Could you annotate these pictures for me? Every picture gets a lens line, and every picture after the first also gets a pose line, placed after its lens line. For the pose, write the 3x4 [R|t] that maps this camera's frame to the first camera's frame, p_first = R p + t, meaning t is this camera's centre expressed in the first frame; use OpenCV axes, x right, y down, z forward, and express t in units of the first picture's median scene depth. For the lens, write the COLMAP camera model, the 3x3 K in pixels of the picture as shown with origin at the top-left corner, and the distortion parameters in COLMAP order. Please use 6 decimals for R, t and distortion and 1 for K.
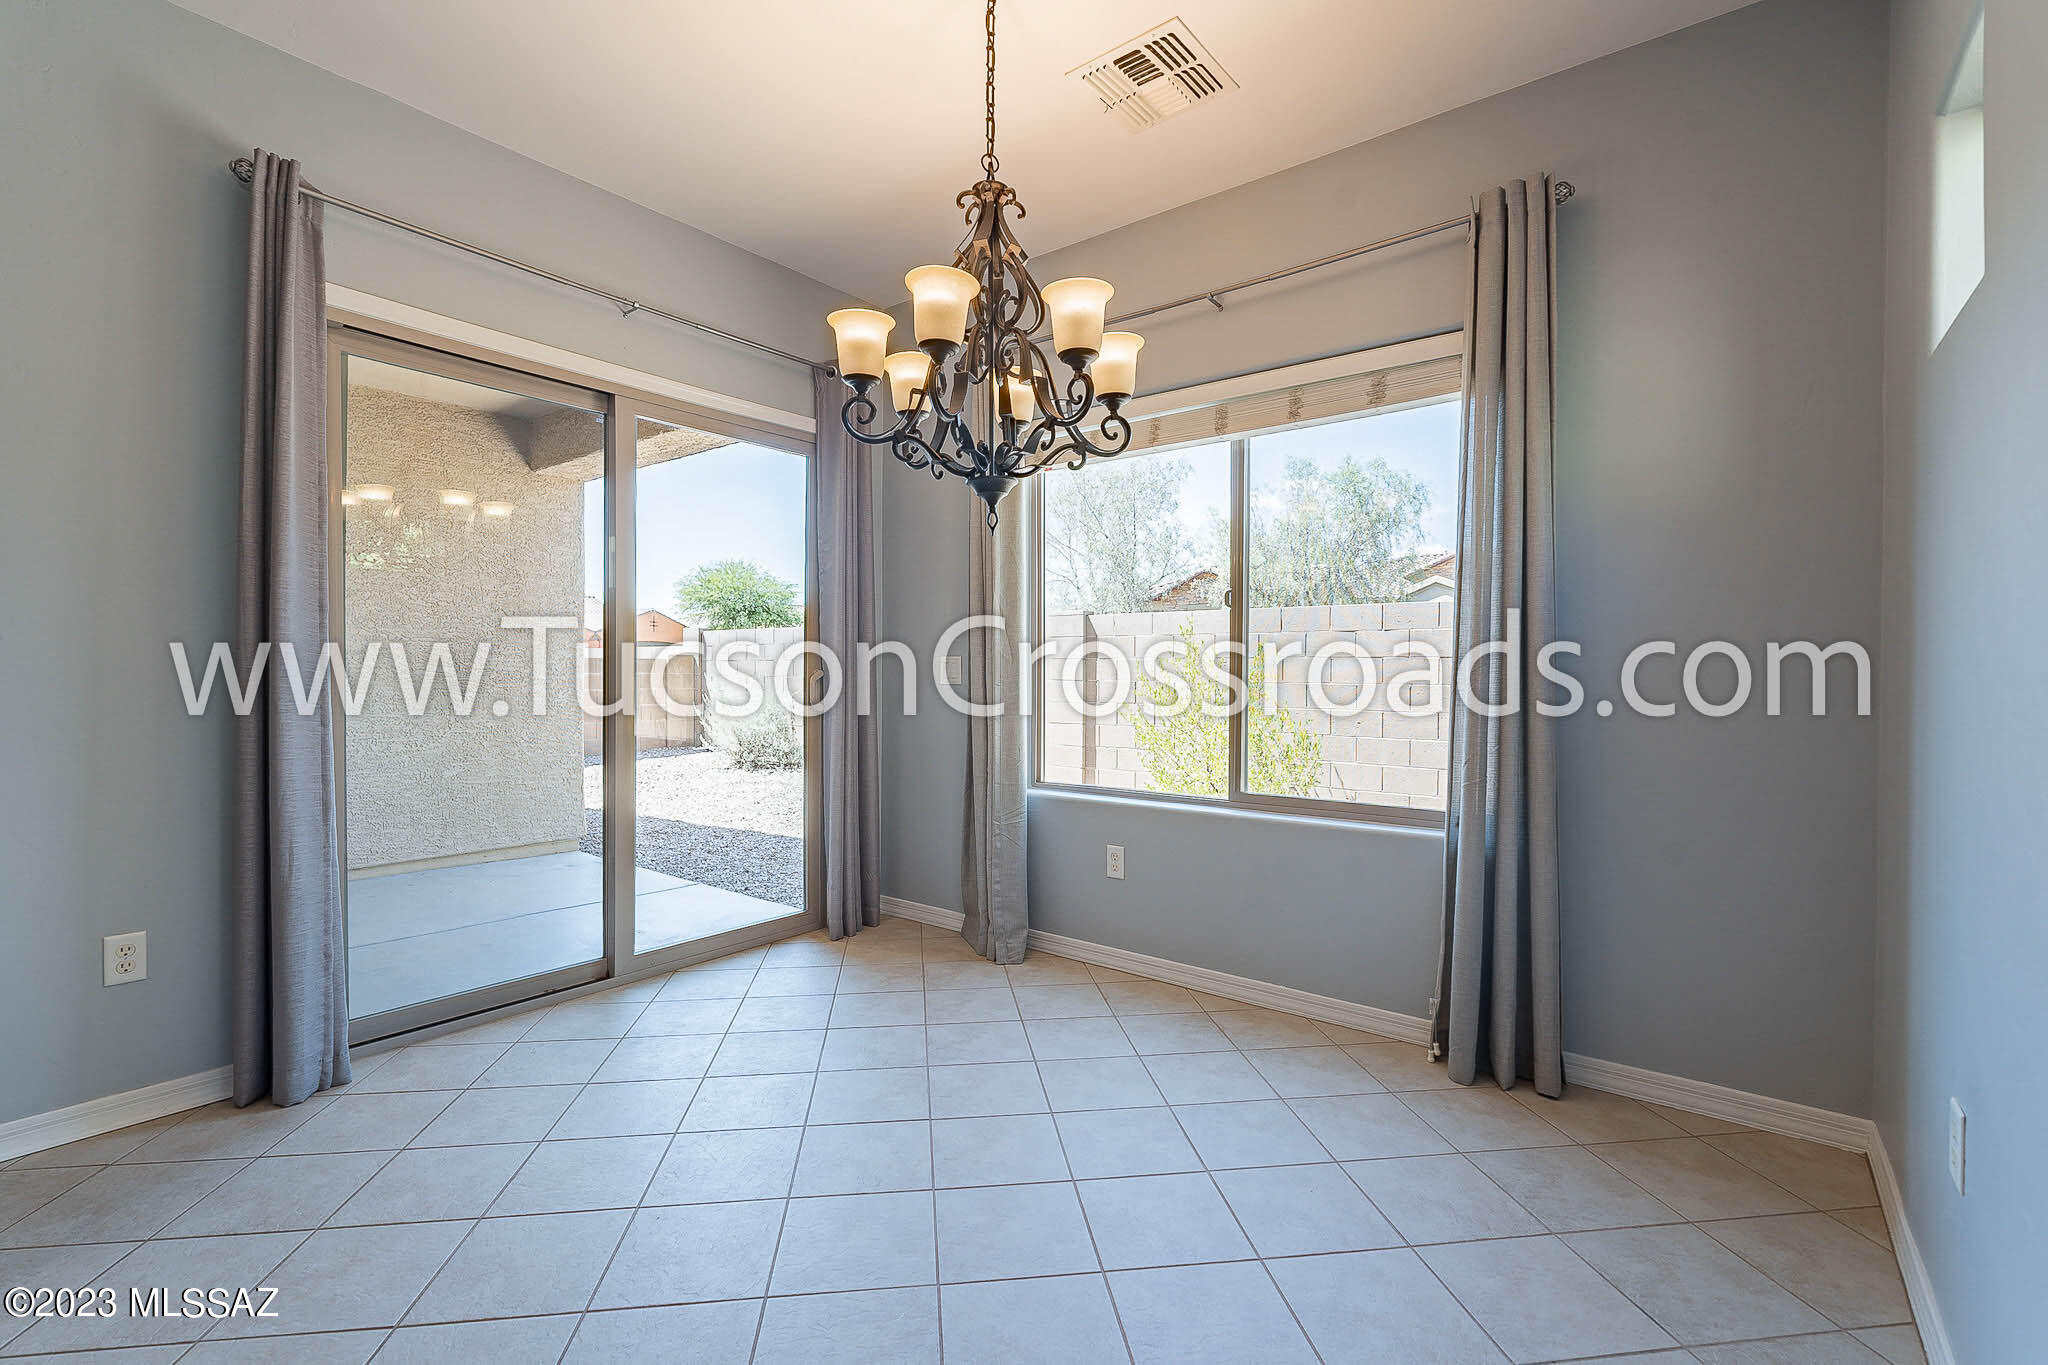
lens RADIAL K [[898.9, 0, 1028.7], [0, 898.9, 684.1], [0, 0, 1]] dist [-0.010408, 0.006004]
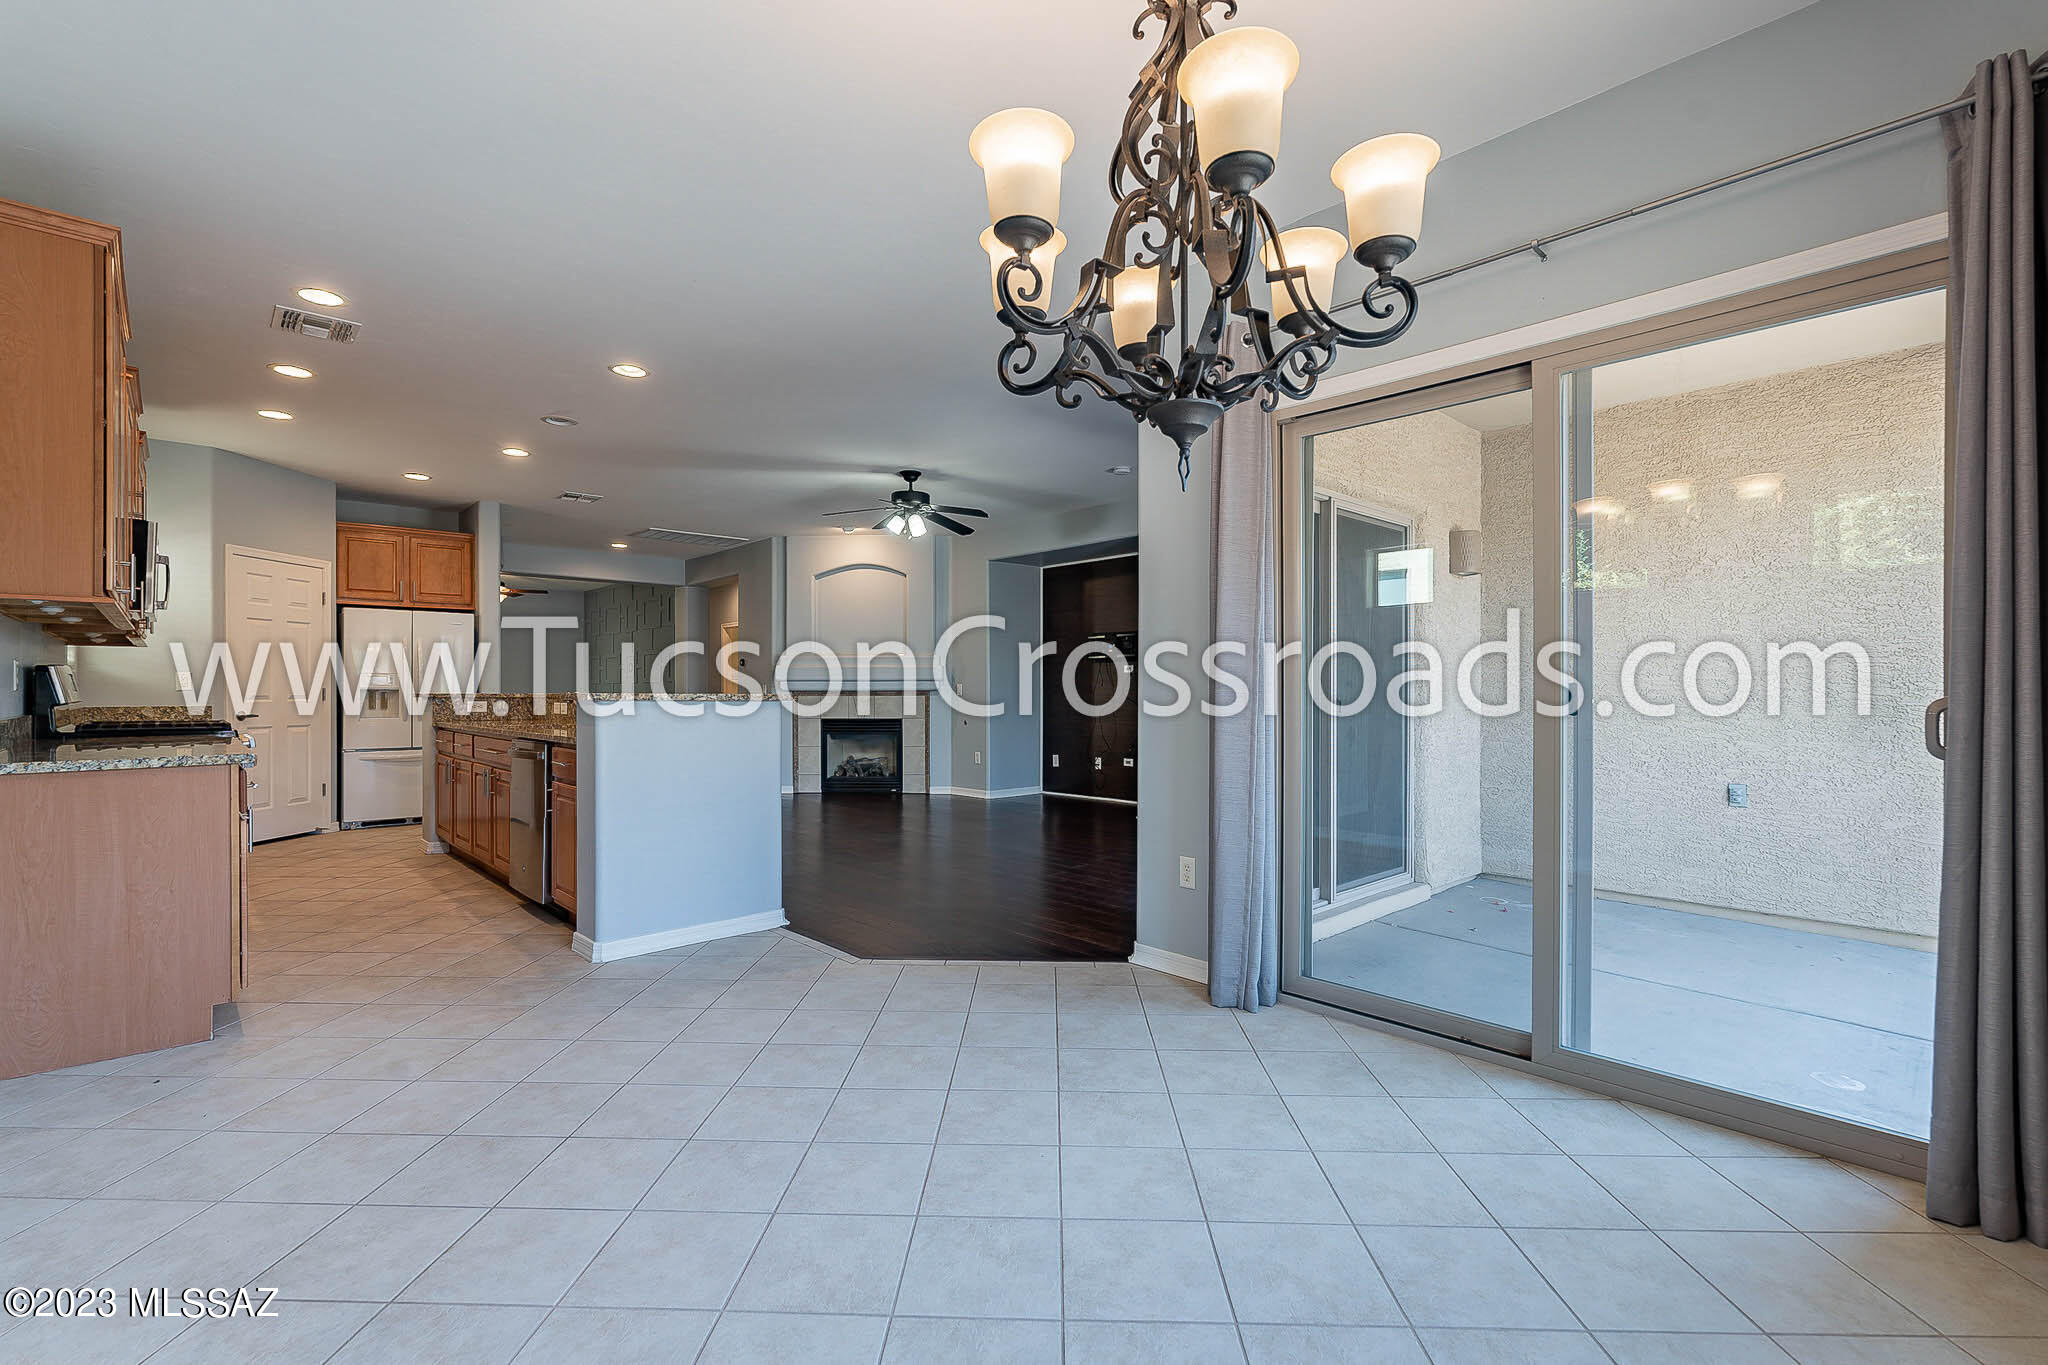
lens RADIAL K [[912.1, 0, 1026.7], [0, 912.1, 692.6], [0, 0, 1]] dist [-0.001857, -0.000528]
pose [[-0.154501, -0.005221, -0.987979, 0.547238], [-0.014339, 0.999893, -0.003041, -0.005347], [0.987889, 0.013697, -0.154560, 0.818095]]
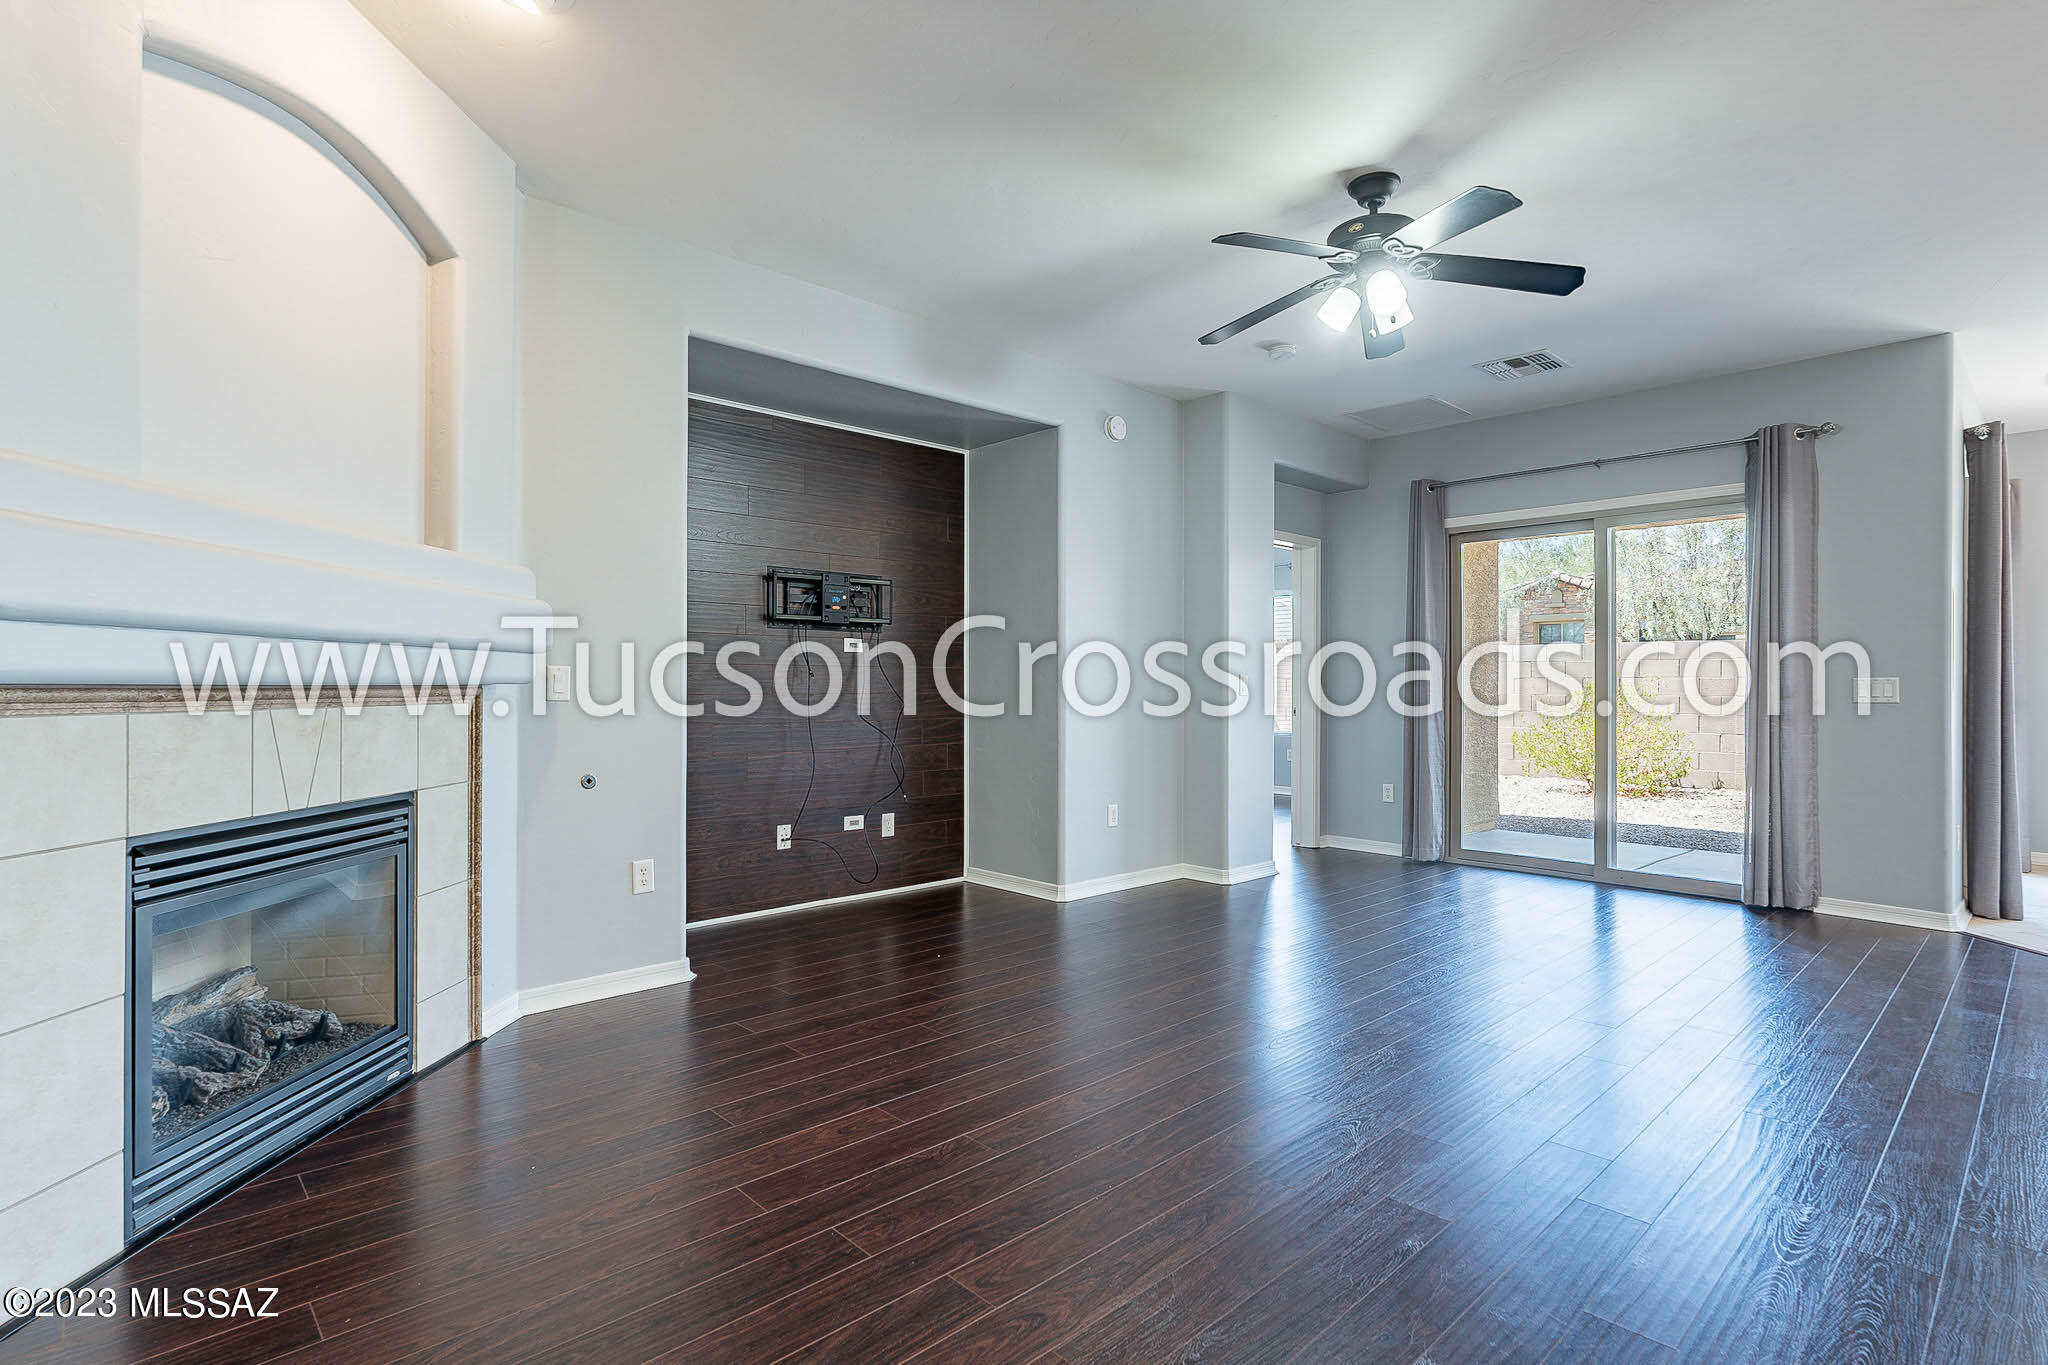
lens RADIAL K [[992.2, 0, 1022.2], [0, 992.2, 681.0], [0, 0, 1]] dist [-0.002384, 0.000267]
pose [[0.988215, -0.003244, -0.153035, -2.262703], [-0.000246, 0.999740, -0.022781, 0.004916], [0.153070, 0.022550, 0.987958, -1.219242]]
